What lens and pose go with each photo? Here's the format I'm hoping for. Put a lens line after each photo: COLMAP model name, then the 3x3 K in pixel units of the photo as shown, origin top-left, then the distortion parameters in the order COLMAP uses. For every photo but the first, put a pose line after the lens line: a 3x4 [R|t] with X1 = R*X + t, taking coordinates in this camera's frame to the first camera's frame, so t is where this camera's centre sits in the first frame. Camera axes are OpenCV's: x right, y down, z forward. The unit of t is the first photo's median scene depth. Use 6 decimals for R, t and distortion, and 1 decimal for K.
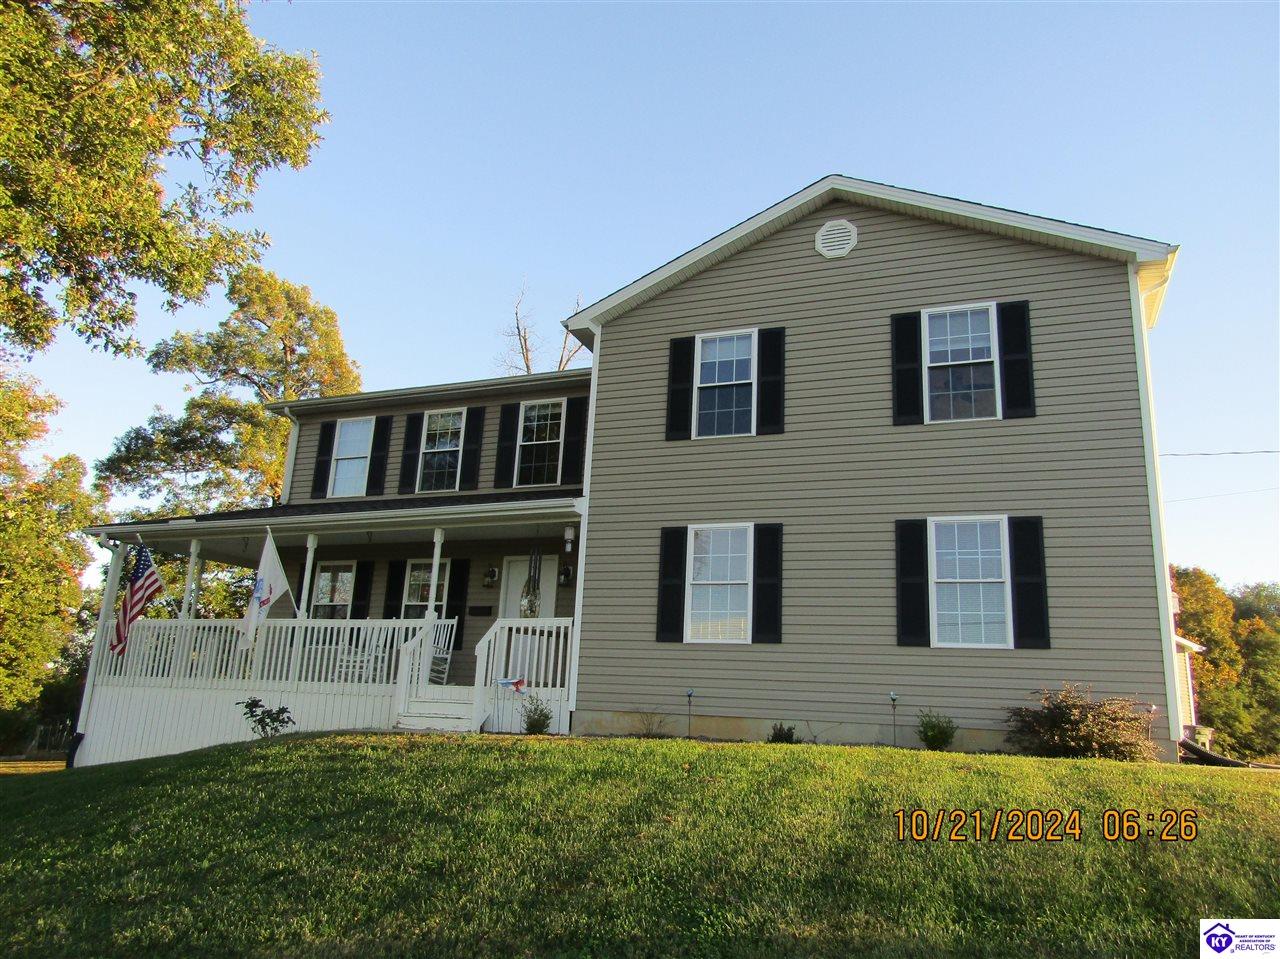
lens RADIAL K [[914.4, 0, 642.9], [0, 914.4, 478.0], [0, 0, 1]] dist [-0.017839, 0.006672]
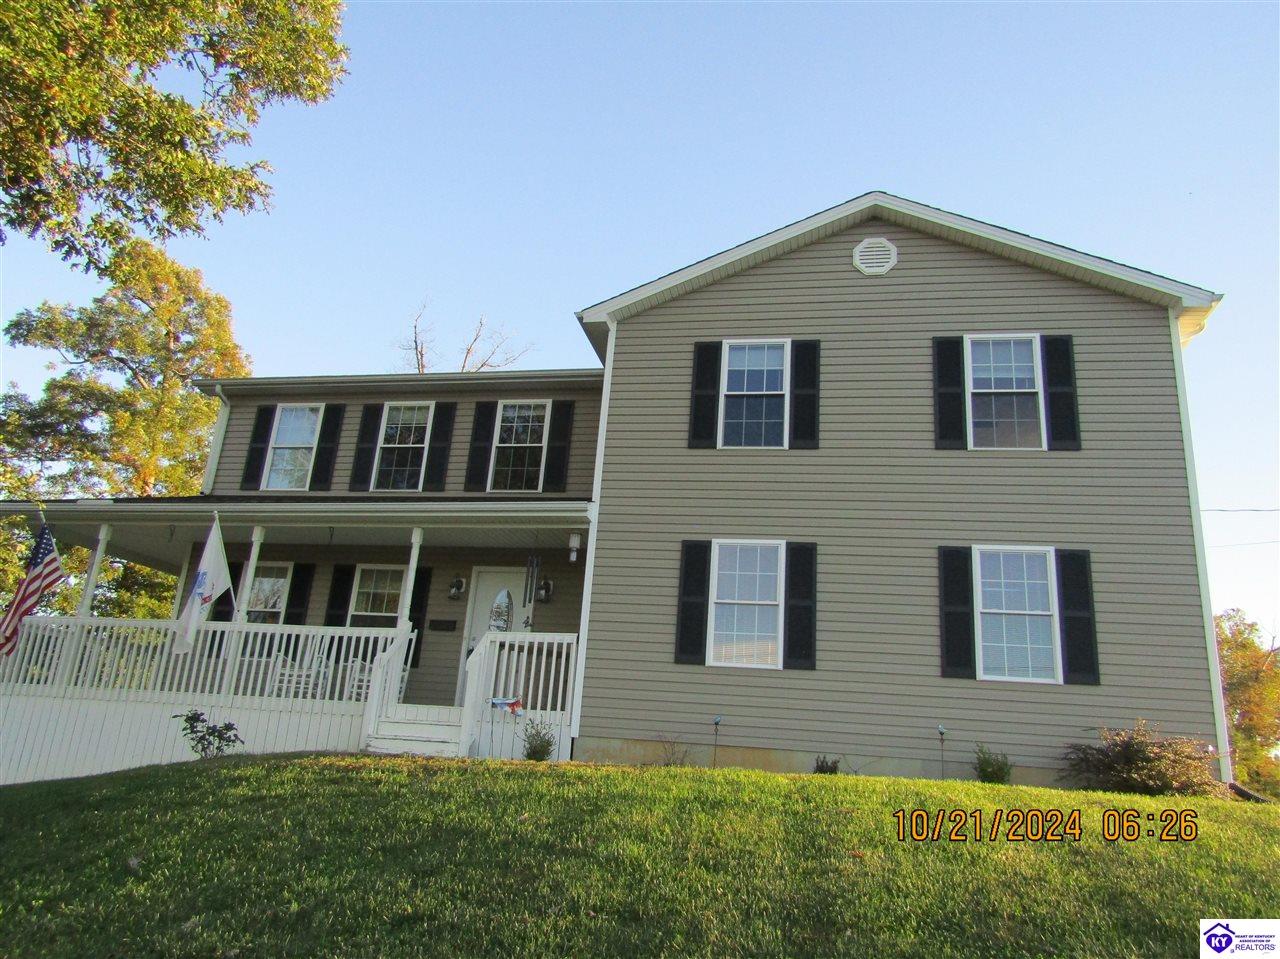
lens RADIAL K [[914.4, 0, 642.5], [0, 914.4, 480.5], [0, 0, 1]] dist [-0.017839, 0.006672]
pose [[0.983633, 0.077568, 0.162635, -0.173242], [-0.070062, 0.996218, -0.051400, 0.043796], [-0.166006, 0.039164, 0.985347, 0.092899]]
